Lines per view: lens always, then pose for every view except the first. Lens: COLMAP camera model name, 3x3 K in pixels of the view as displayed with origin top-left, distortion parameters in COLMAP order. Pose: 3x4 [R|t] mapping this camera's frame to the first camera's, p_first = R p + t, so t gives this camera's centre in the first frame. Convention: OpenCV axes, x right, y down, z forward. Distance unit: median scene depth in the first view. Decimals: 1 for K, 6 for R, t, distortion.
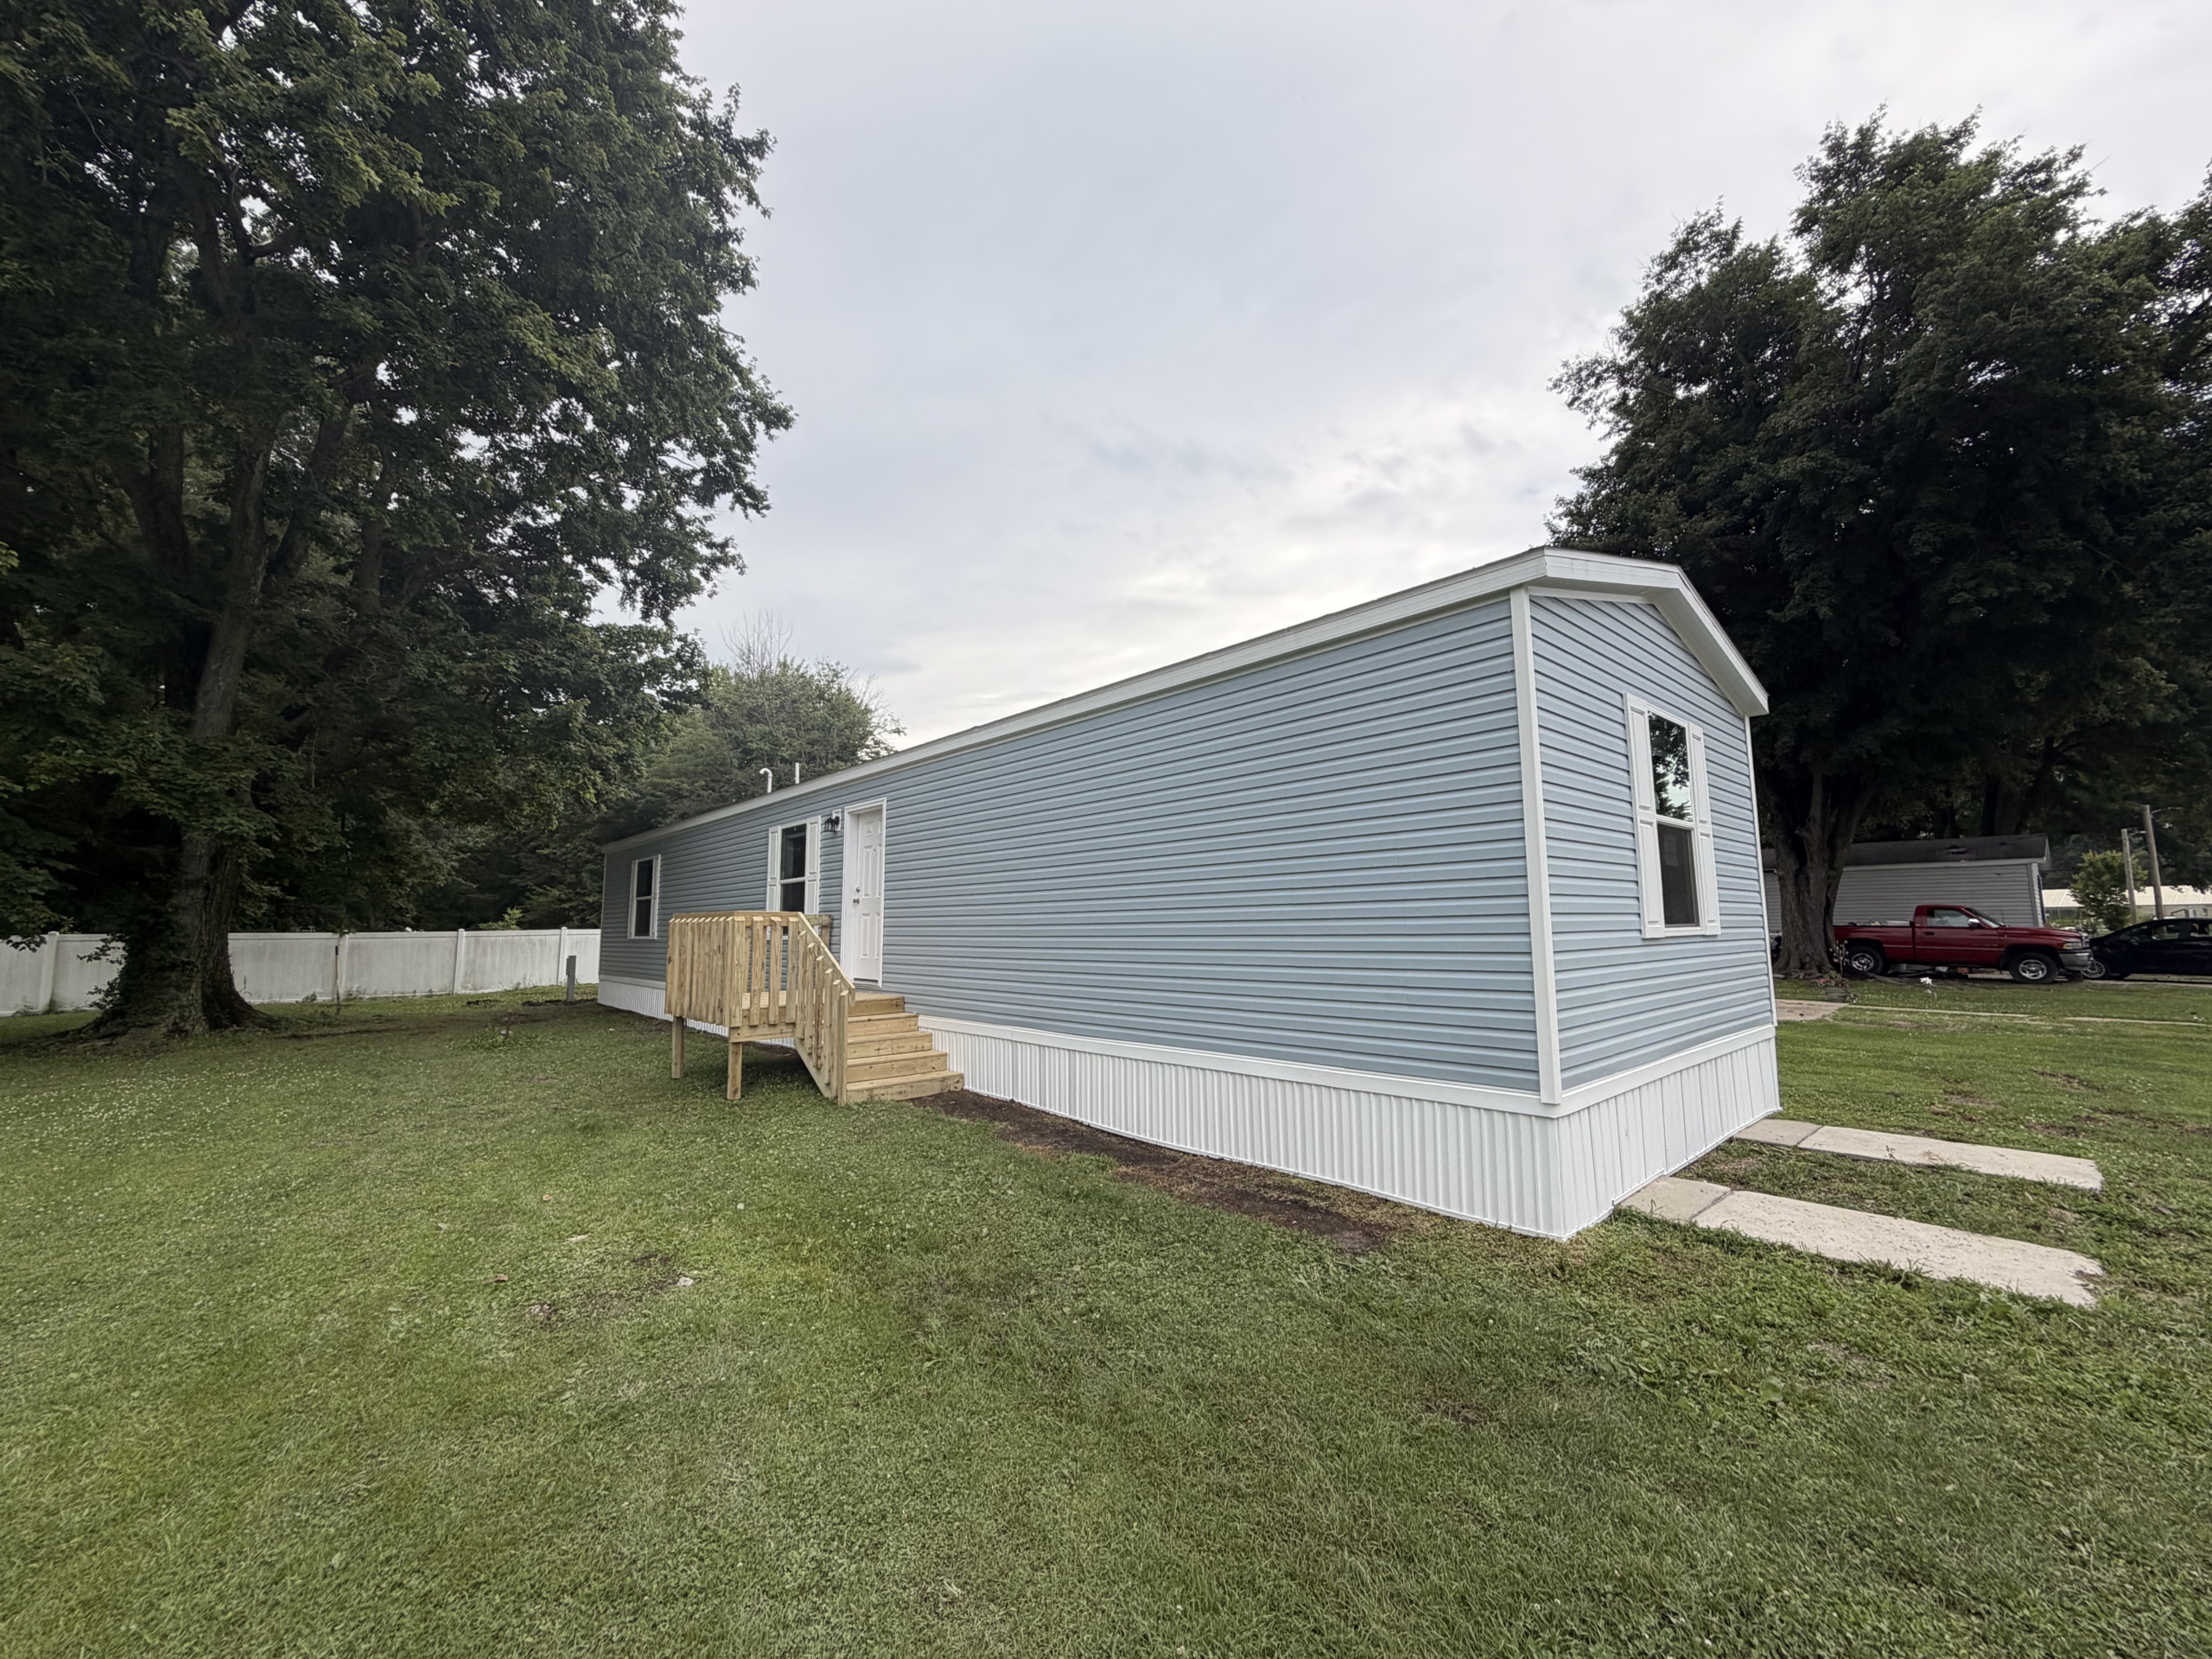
lens RADIAL K [[881.1, 0, 1101.1], [0, 881.1, 826.5], [0, 0, 1]] dist [-0.001223, 0.000181]
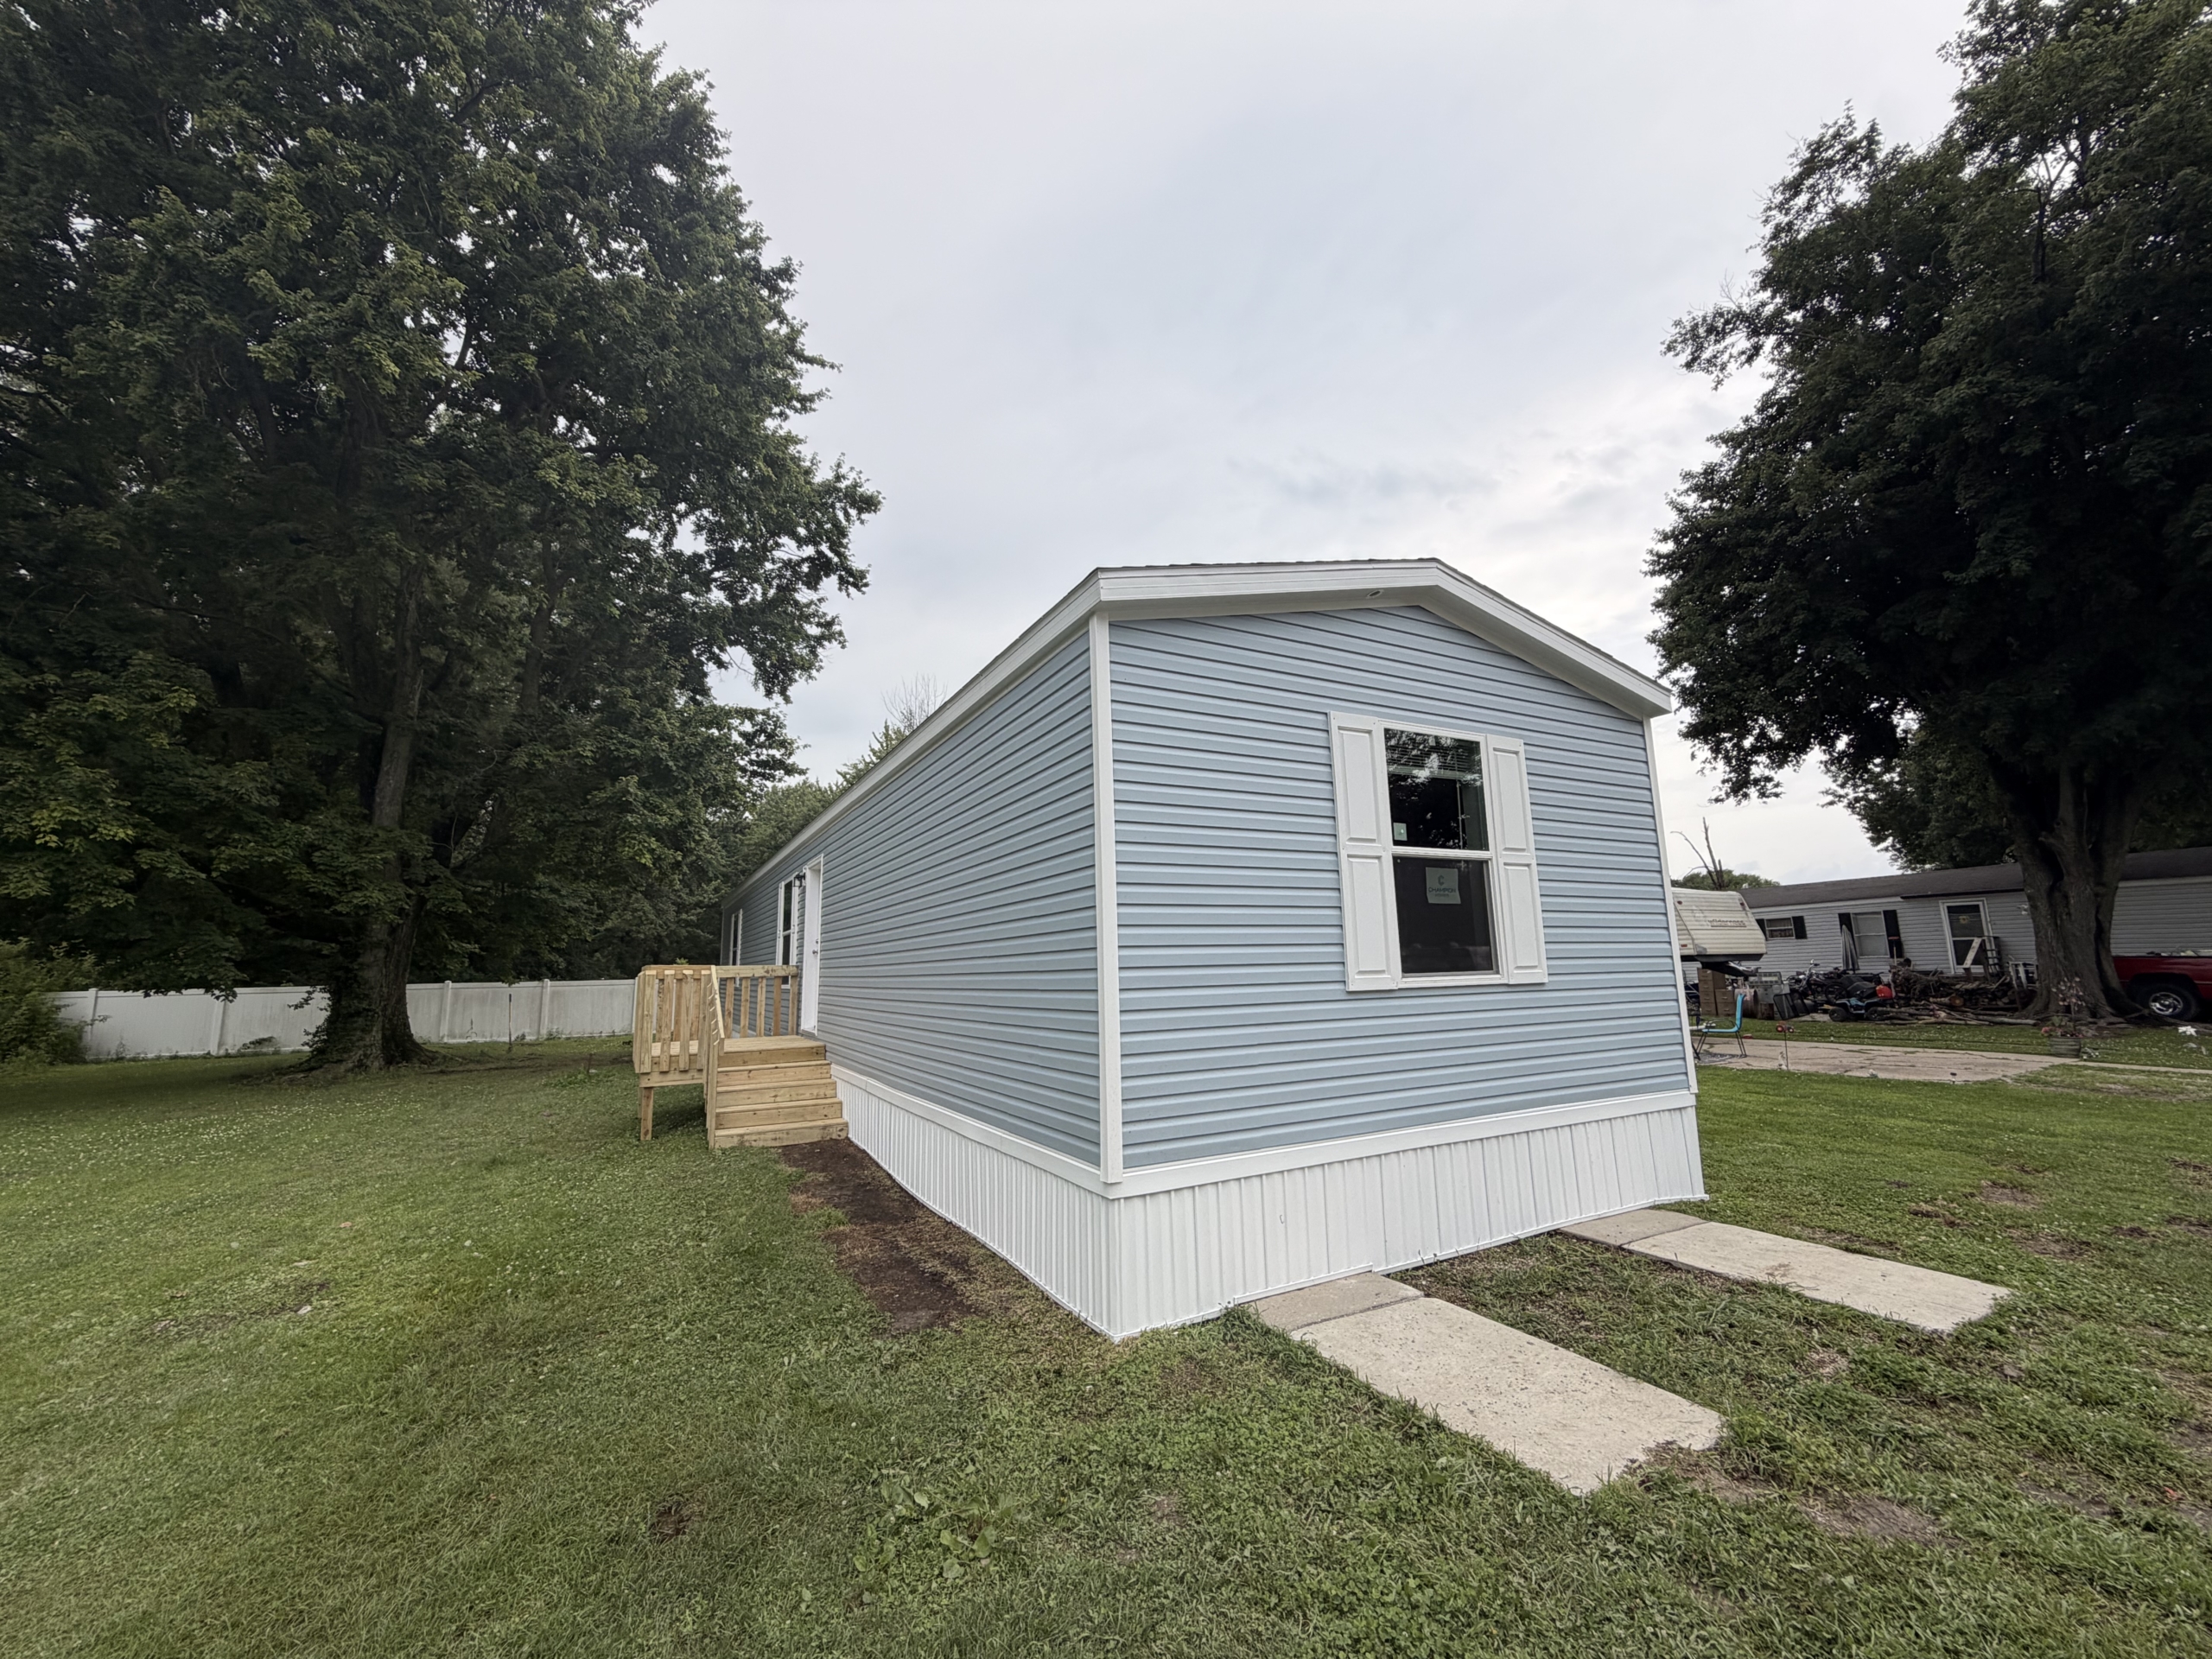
lens RADIAL K [[881.1, 0, 1101.1], [0, 881.1, 826.5], [0, 0, 1]] dist [-0.001223, 0.000181]
pose [[0.970938, -0.049690, -0.234115, 0.188714], [0.039472, 0.998061, -0.048132, -0.000803], [0.236053, 0.037493, 0.971017, 0.030000]]
